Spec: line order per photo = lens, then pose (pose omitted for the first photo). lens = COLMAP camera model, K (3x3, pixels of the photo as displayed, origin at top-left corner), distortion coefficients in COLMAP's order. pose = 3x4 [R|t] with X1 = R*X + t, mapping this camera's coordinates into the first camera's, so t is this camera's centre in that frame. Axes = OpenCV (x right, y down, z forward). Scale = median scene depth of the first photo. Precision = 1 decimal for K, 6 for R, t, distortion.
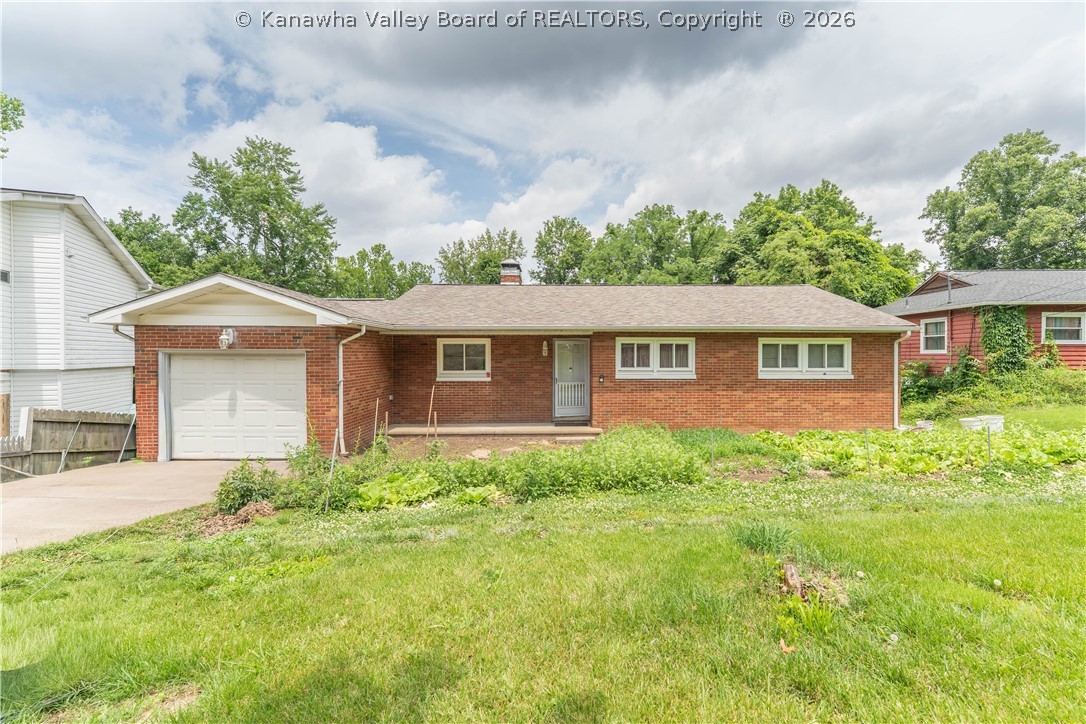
lens RADIAL K [[439.8, 0, 543.0], [0, 439.8, 362.0], [0, 0, 1]] dist [0.002396, 0.000632]
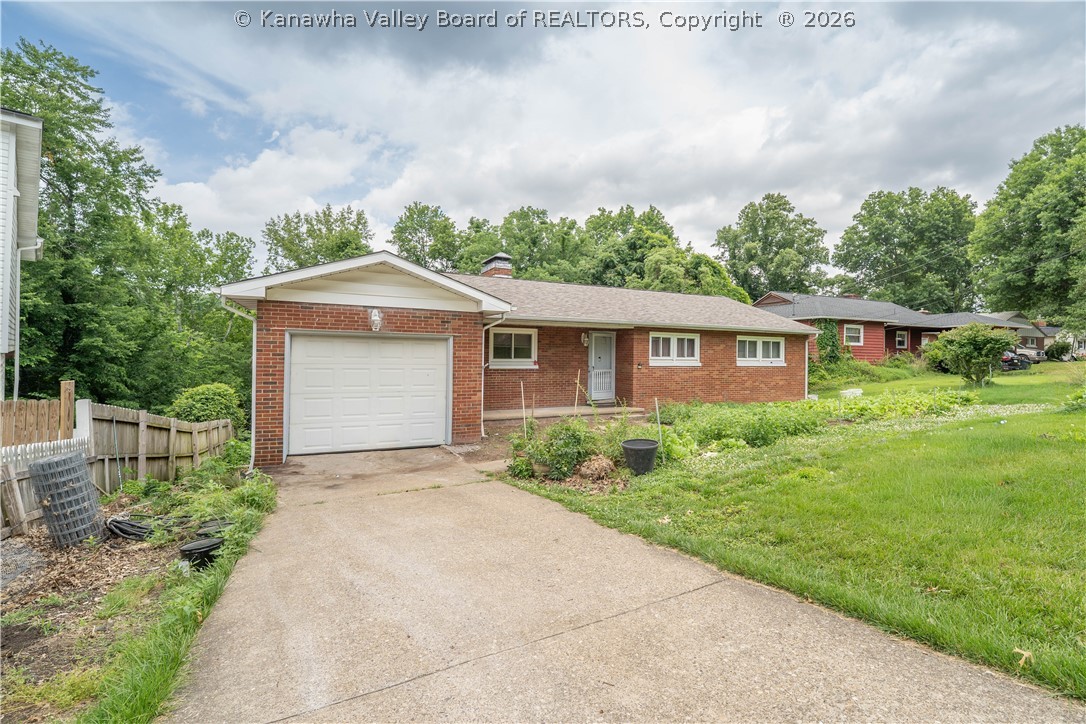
lens RADIAL K [[449.4, 0, 543.0], [0, 449.4, 362.0], [0, 0, 1]] dist [-0.015570, 0.000006]
pose [[0.915904, 0.004153, 0.401376, -0.542554], [-0.008573, 0.999921, 0.009216, 0.016808], [-0.401306, -0.011882, 0.915867, -0.008905]]
